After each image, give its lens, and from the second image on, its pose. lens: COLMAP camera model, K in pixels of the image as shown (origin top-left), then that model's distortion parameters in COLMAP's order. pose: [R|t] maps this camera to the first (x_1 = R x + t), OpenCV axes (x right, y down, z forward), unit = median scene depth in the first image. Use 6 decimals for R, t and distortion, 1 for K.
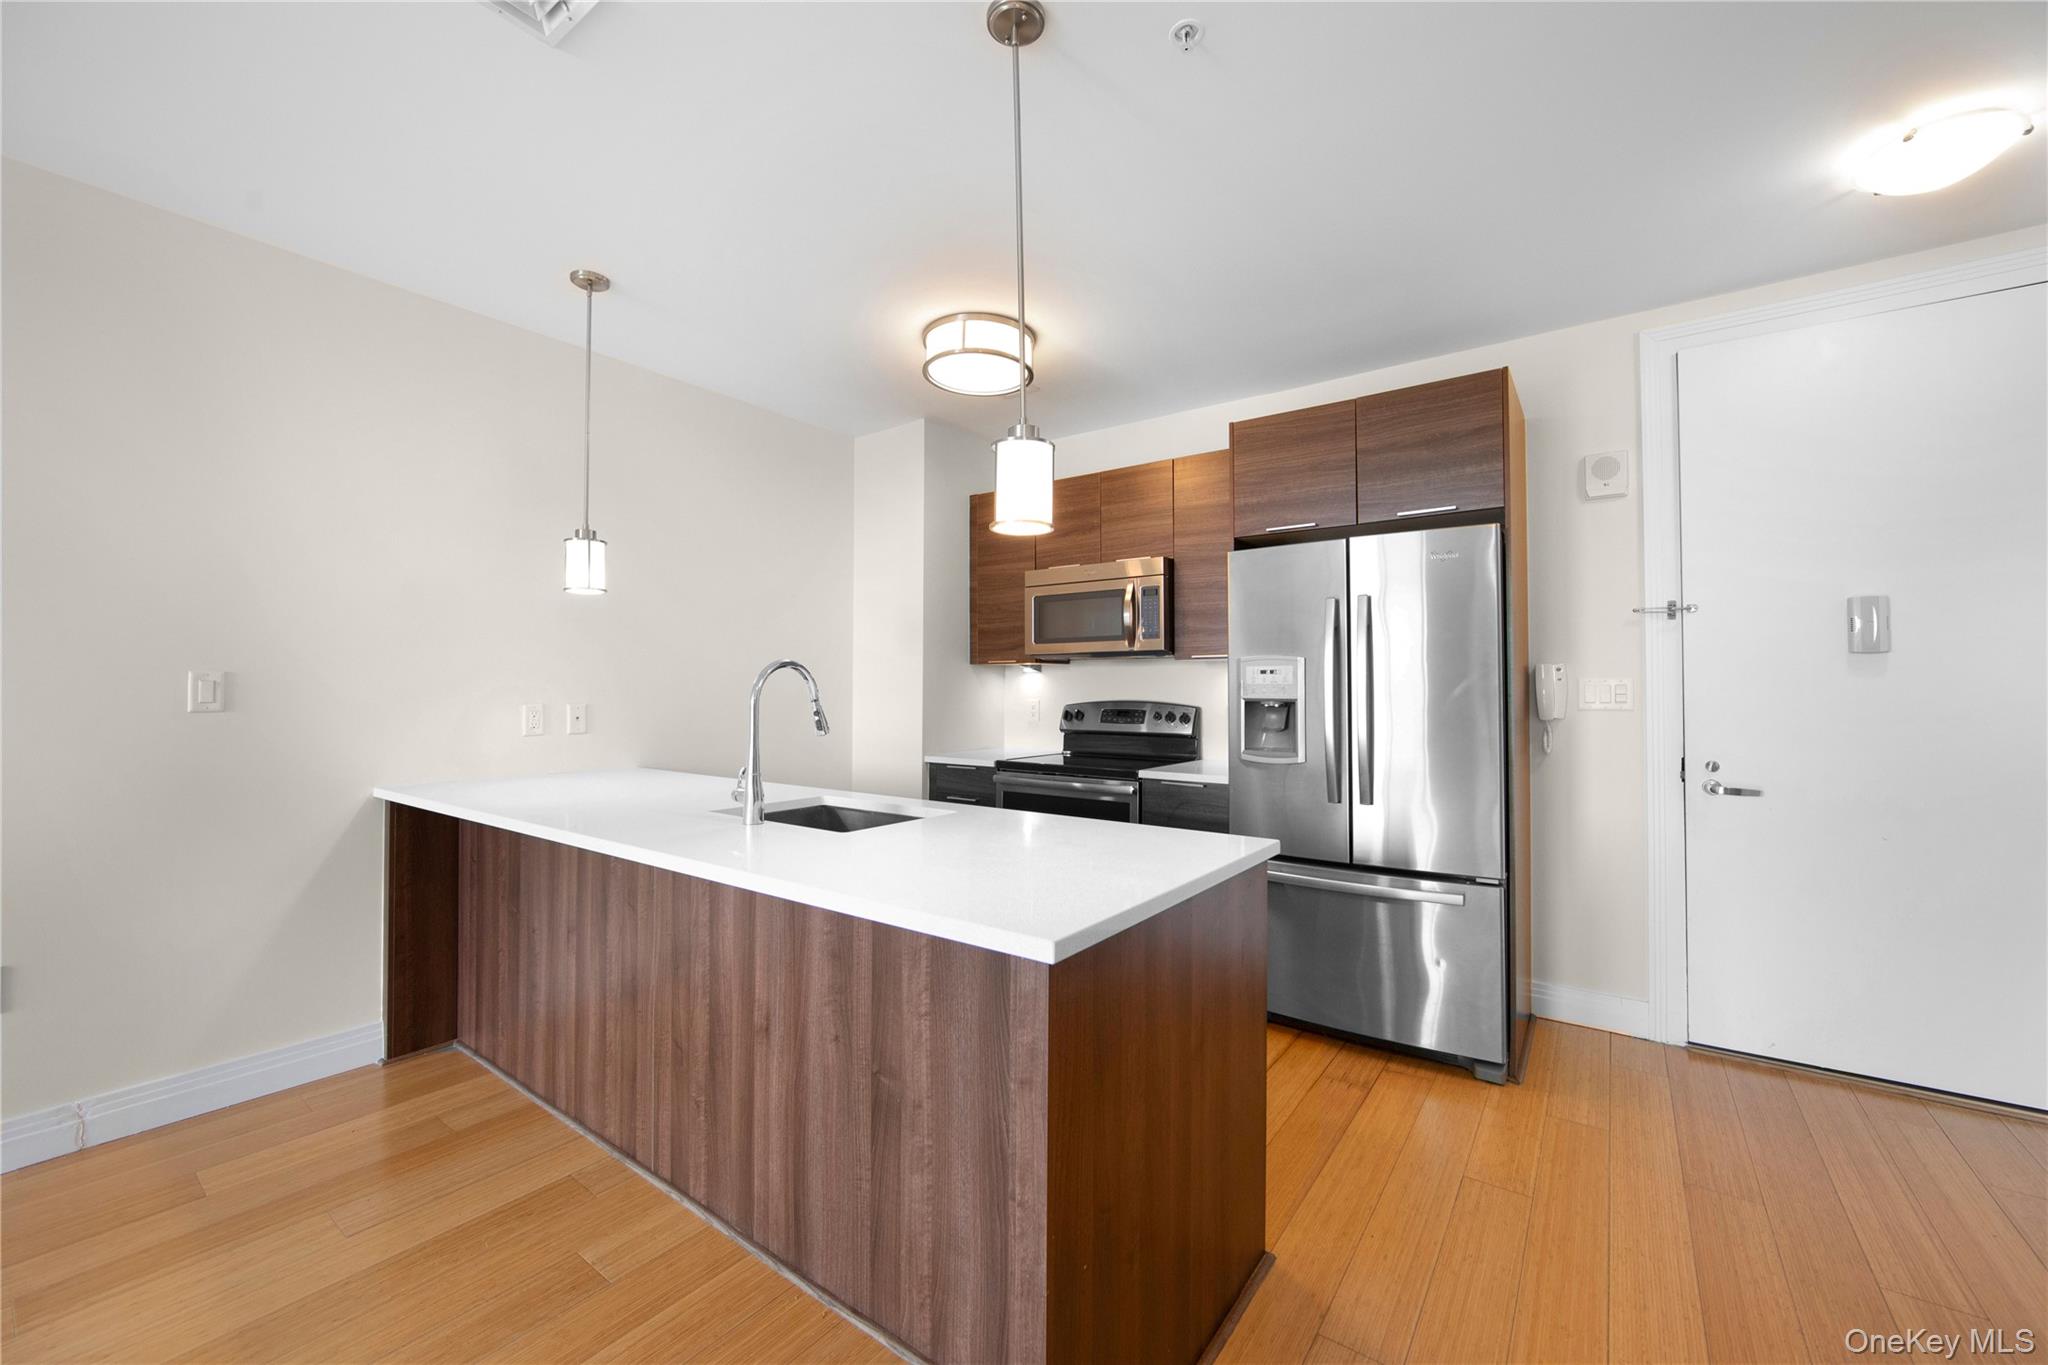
lens RADIAL K [[806.0, 0, 1014.8], [0, 806.0, 670.3], [0, 0, 1]] dist [-0.002594, -0.000303]
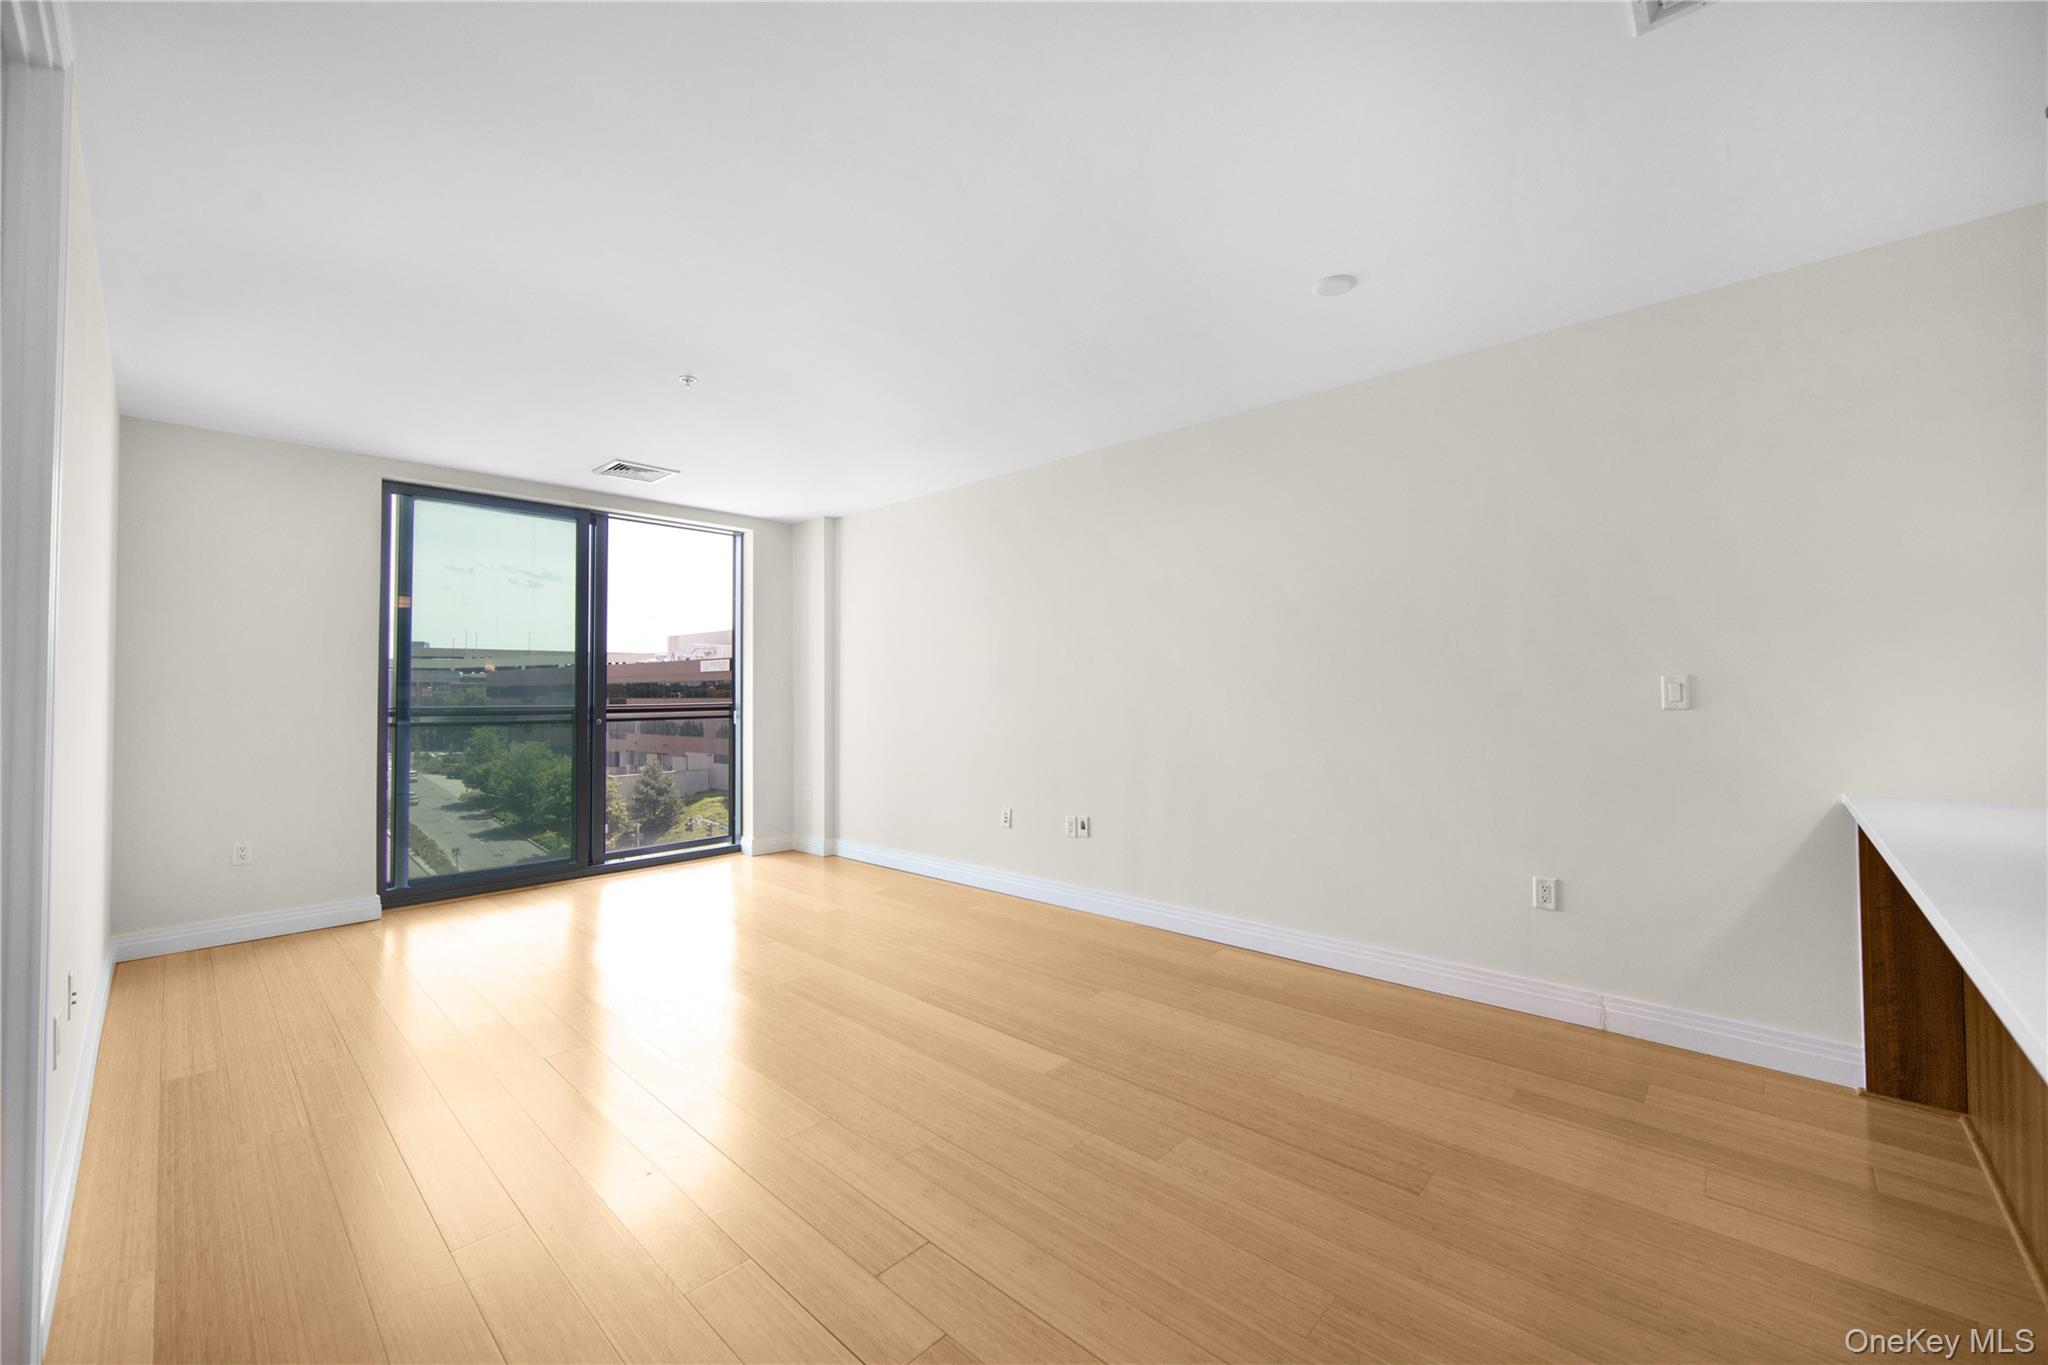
lens RADIAL K [[806.0, 0, 1014.8], [0, 806.0, 670.3], [0, 0, 1]] dist [-0.002594, -0.000303]
pose [[-0.127848, -0.029722, -0.991348, 0.233750], [0.032079, 0.998904, -0.034085, 0.002709], [0.991275, -0.036159, -0.126755, 0.146044]]
